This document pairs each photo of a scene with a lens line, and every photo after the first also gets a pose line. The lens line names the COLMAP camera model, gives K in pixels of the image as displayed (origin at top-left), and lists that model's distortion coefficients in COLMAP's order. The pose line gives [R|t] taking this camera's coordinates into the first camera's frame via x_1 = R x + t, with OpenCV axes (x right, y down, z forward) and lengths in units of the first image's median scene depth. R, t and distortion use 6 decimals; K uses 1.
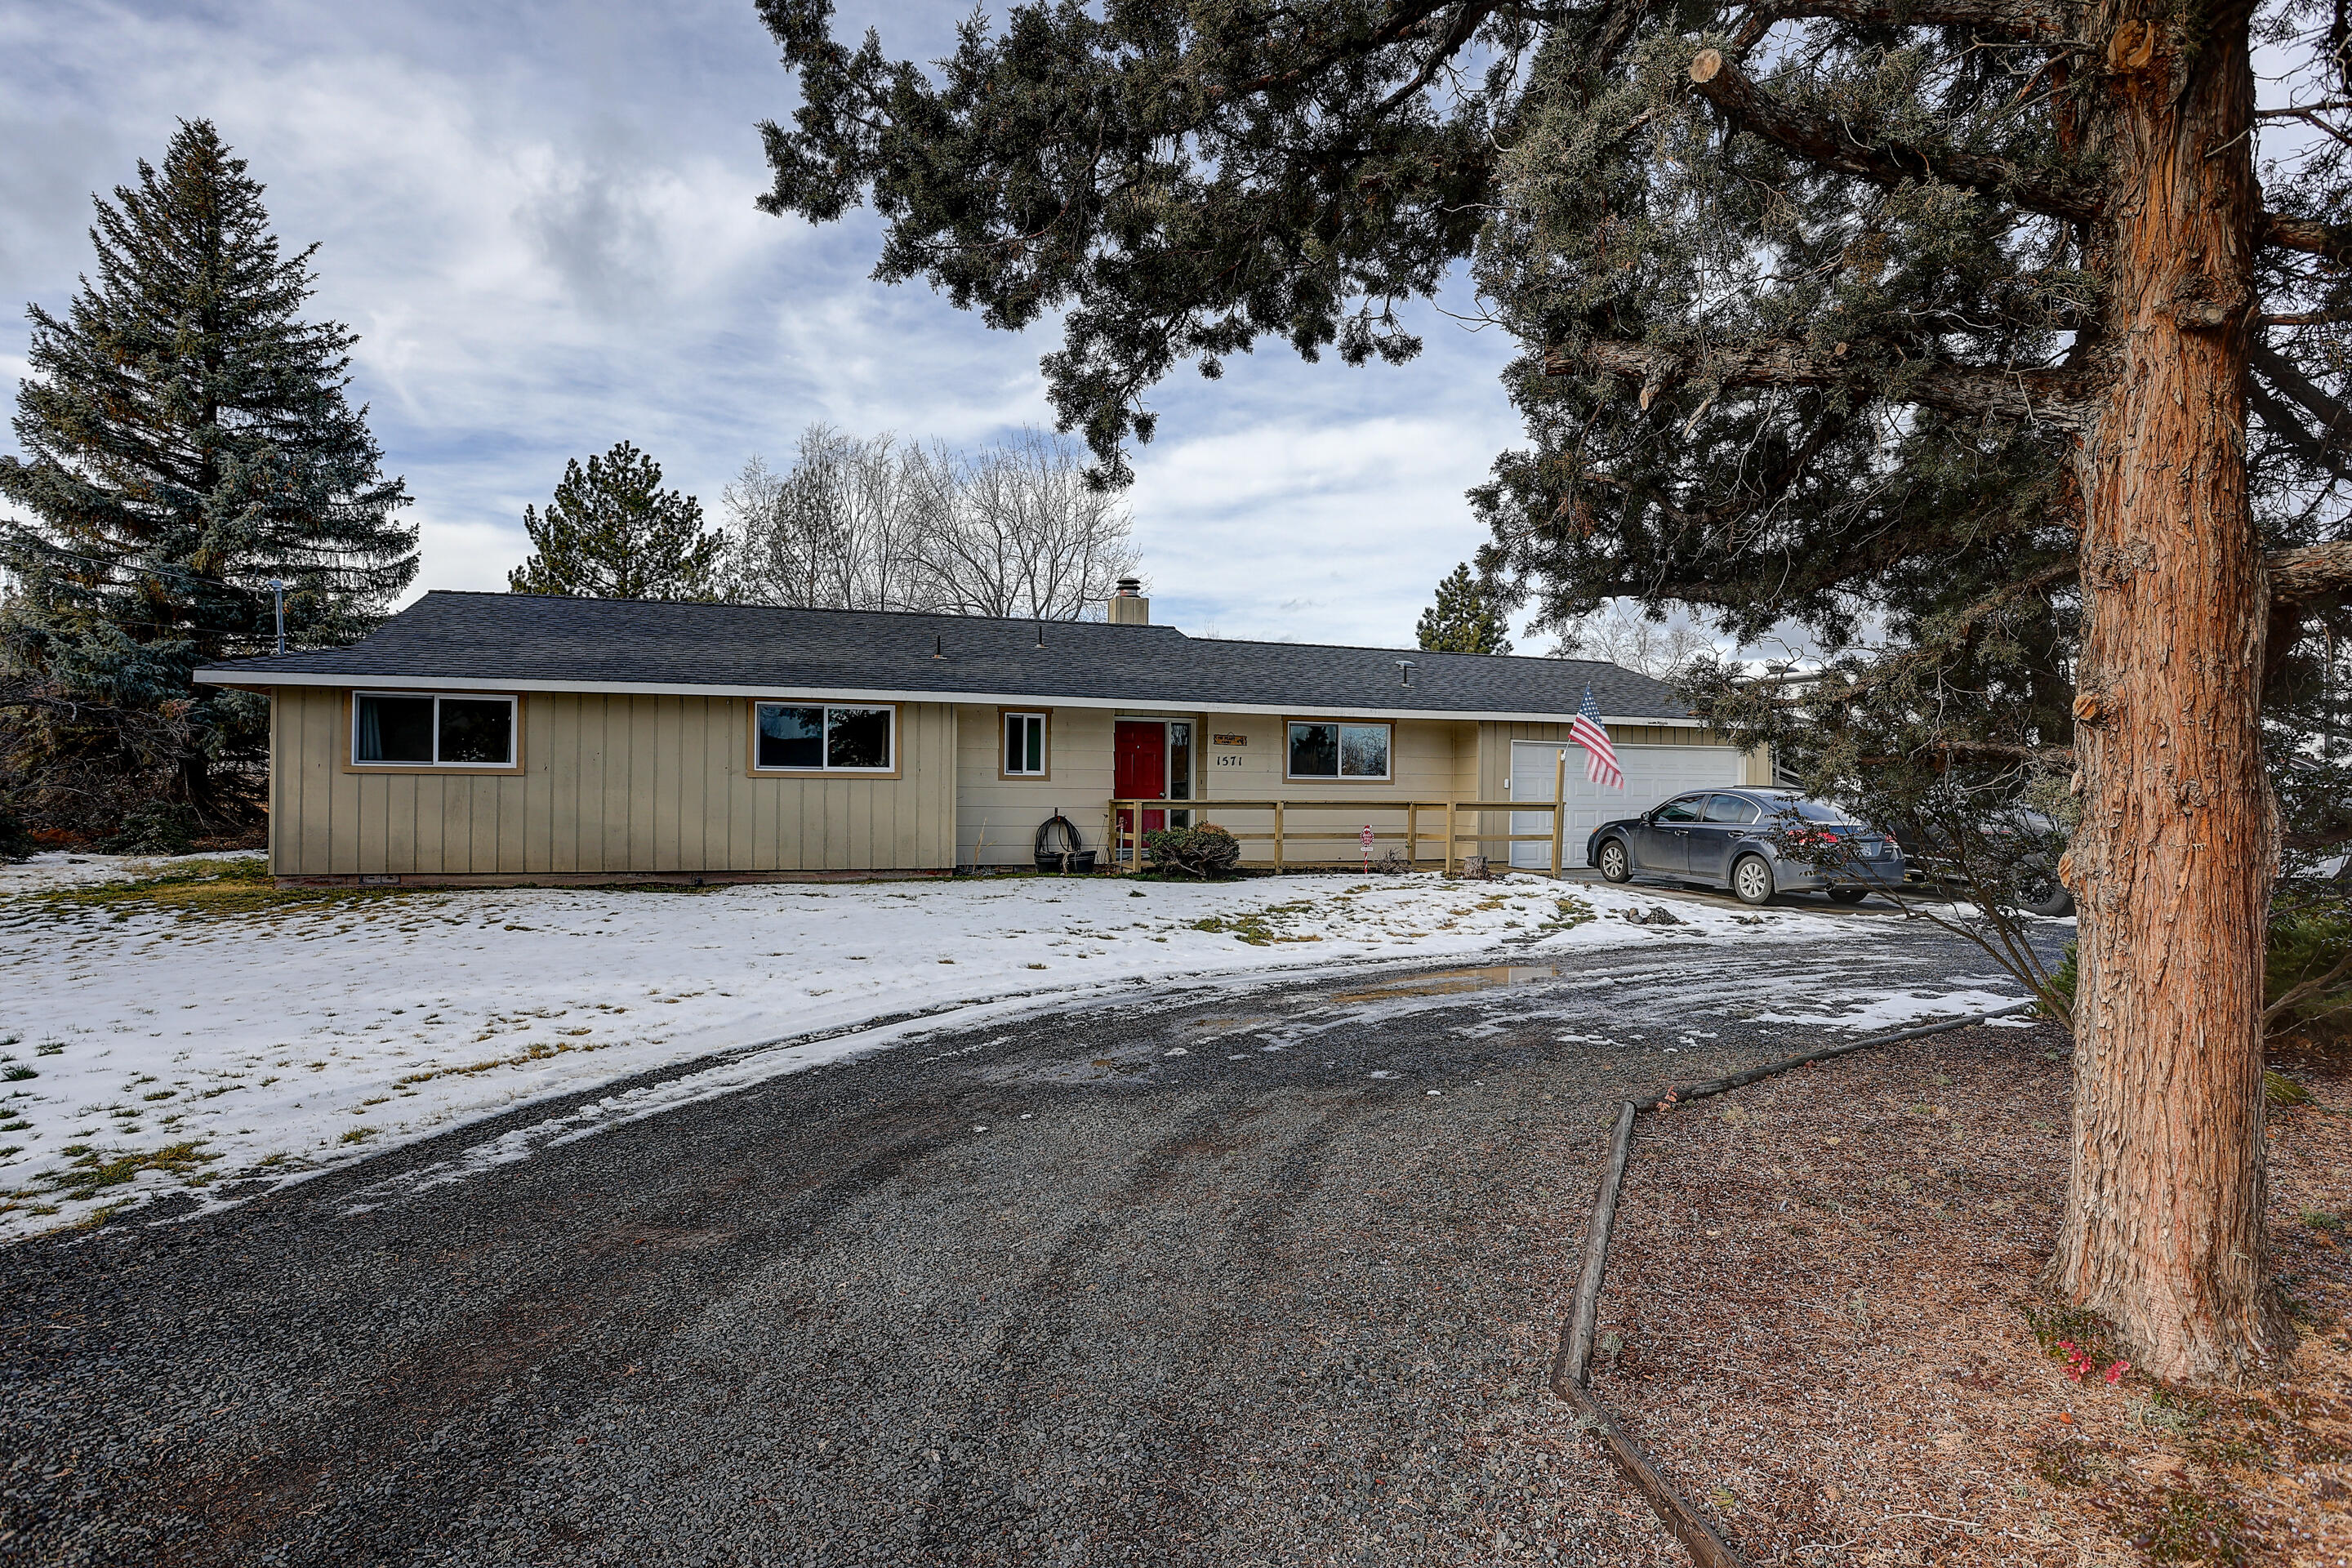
lens RADIAL K [[1263.1, 0, 1176.0], [0, 1263.1, 784.0], [0, 0, 1]] dist [-0.077591, 0.041335]
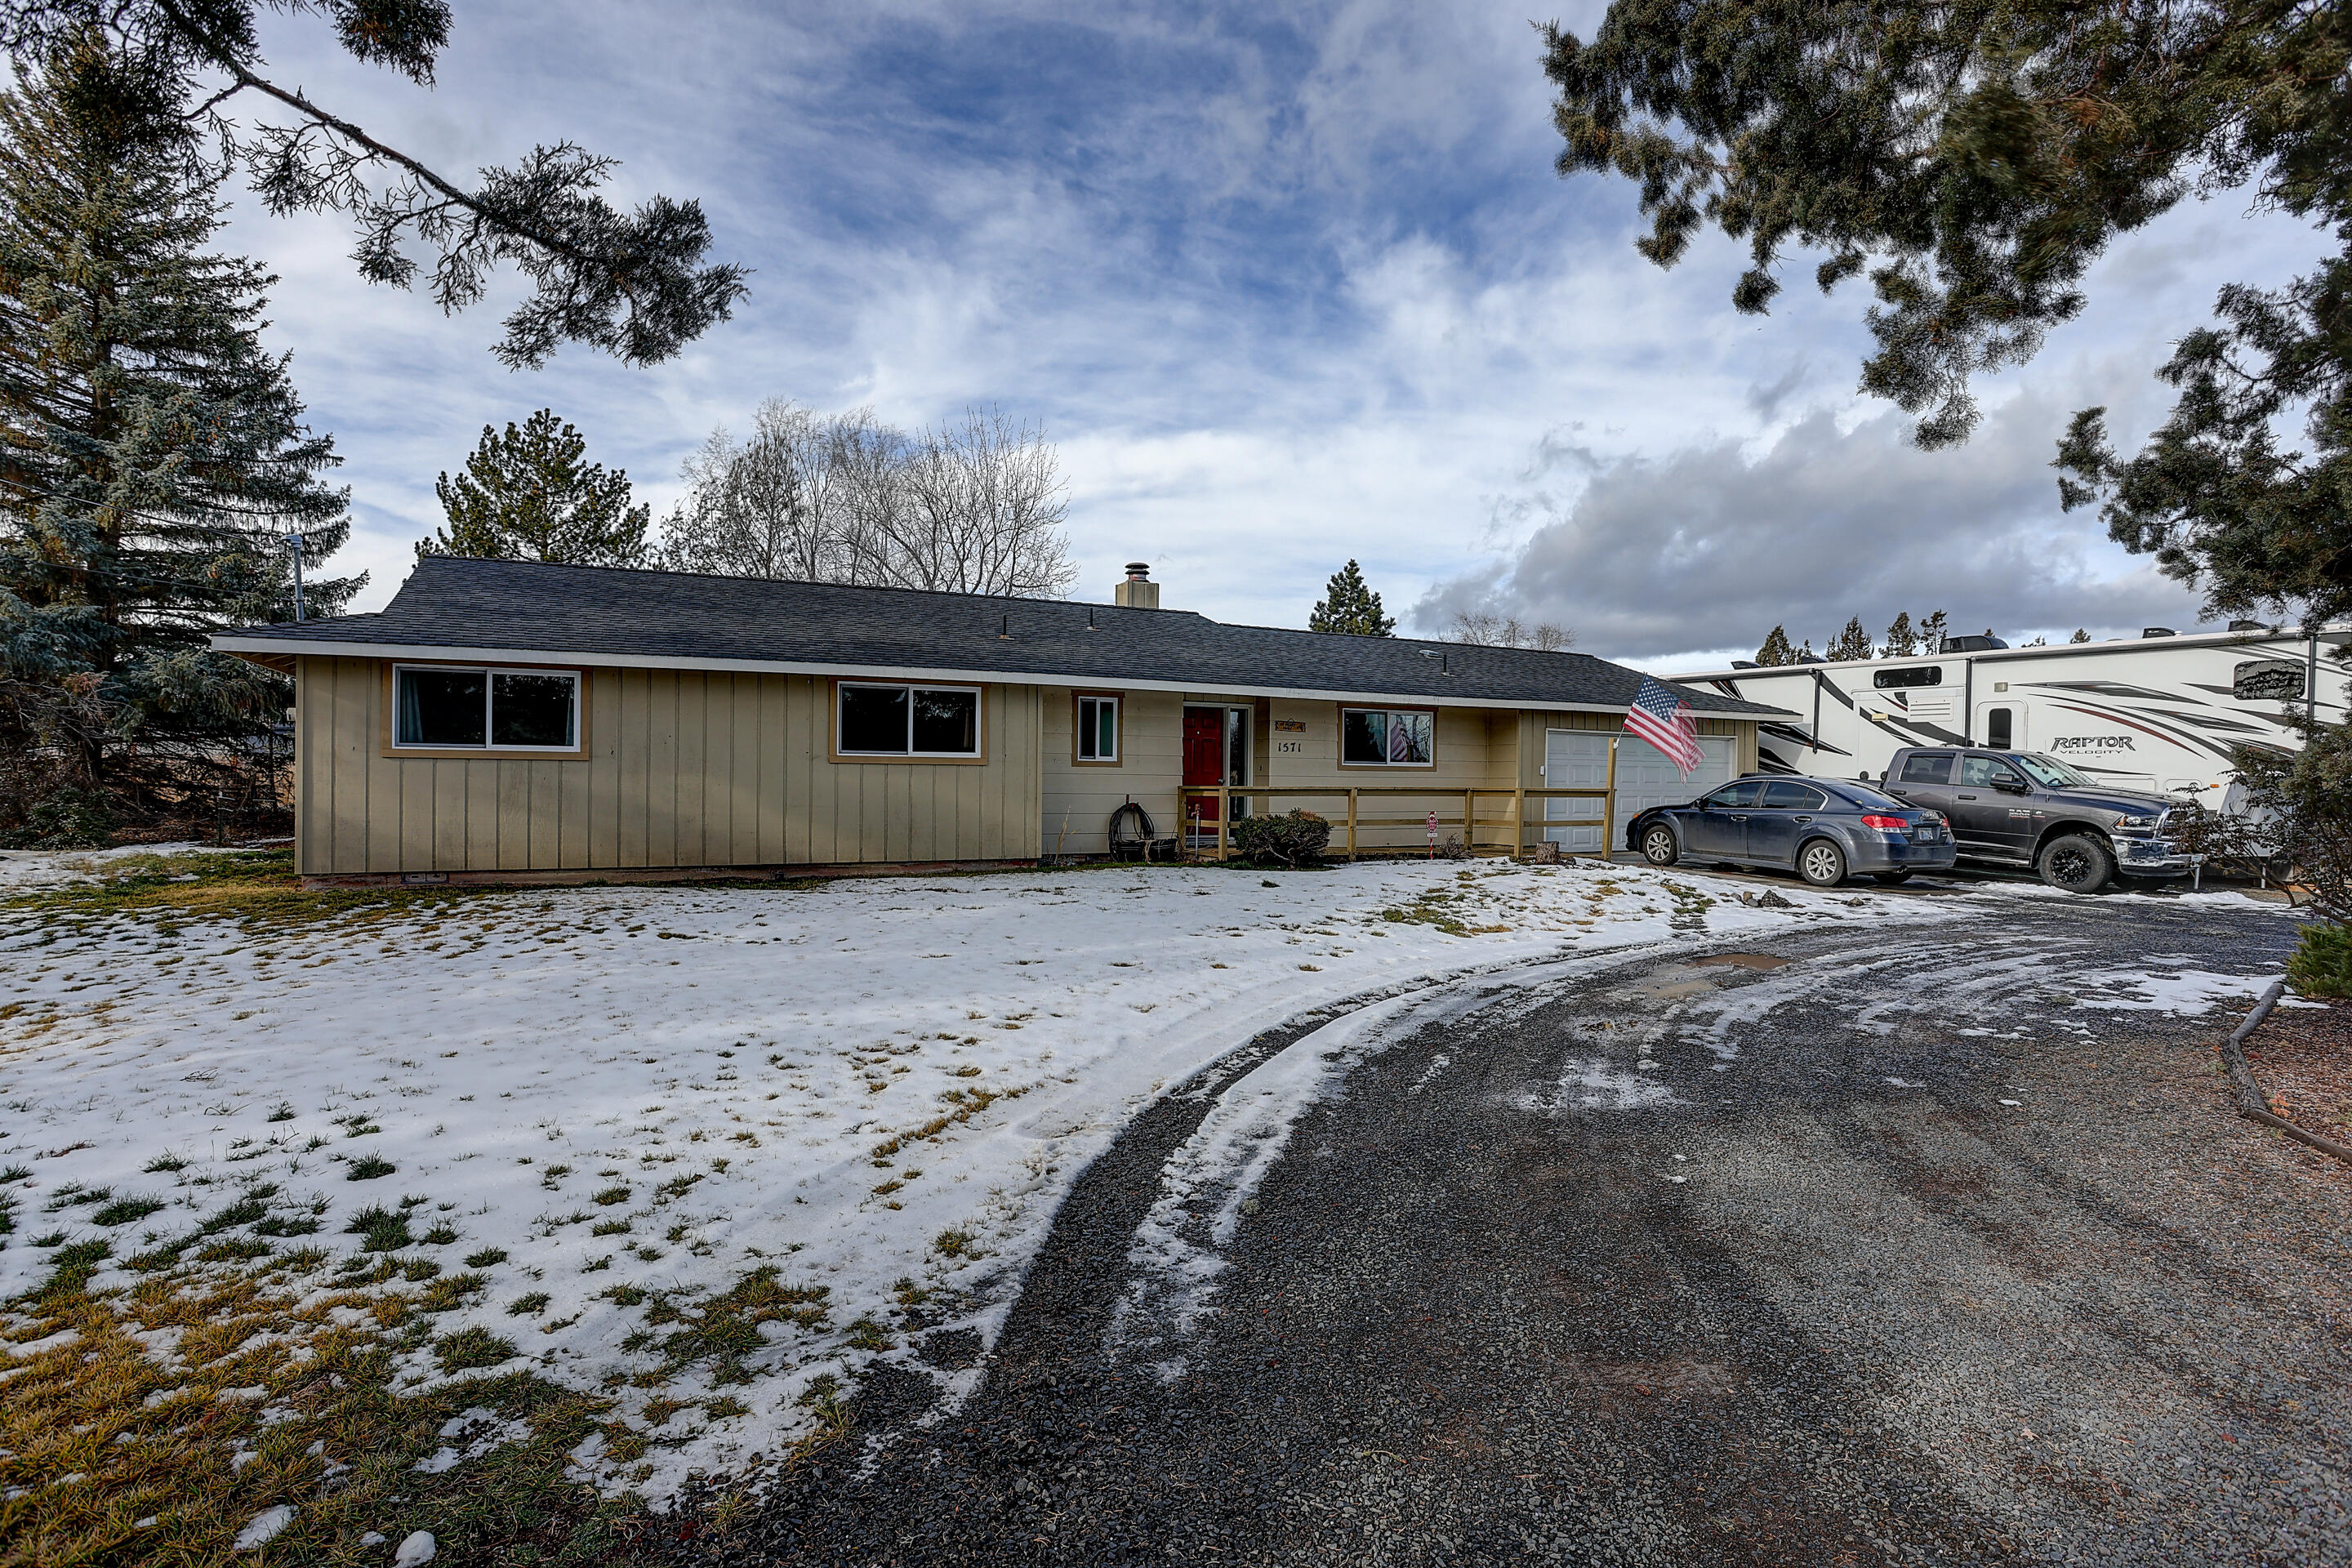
lens RADIAL K [[1200.7, 0, 1176.0], [0, 1200.7, 784.0], [0, 0, 1]] dist [-0.079139, 0.037463]
pose [[0.990220, 0.000086, 0.139516, -0.188917], [-0.001899, 0.999916, 0.012859, -0.001324], [-0.139503, -0.012998, 0.990136, 0.079684]]
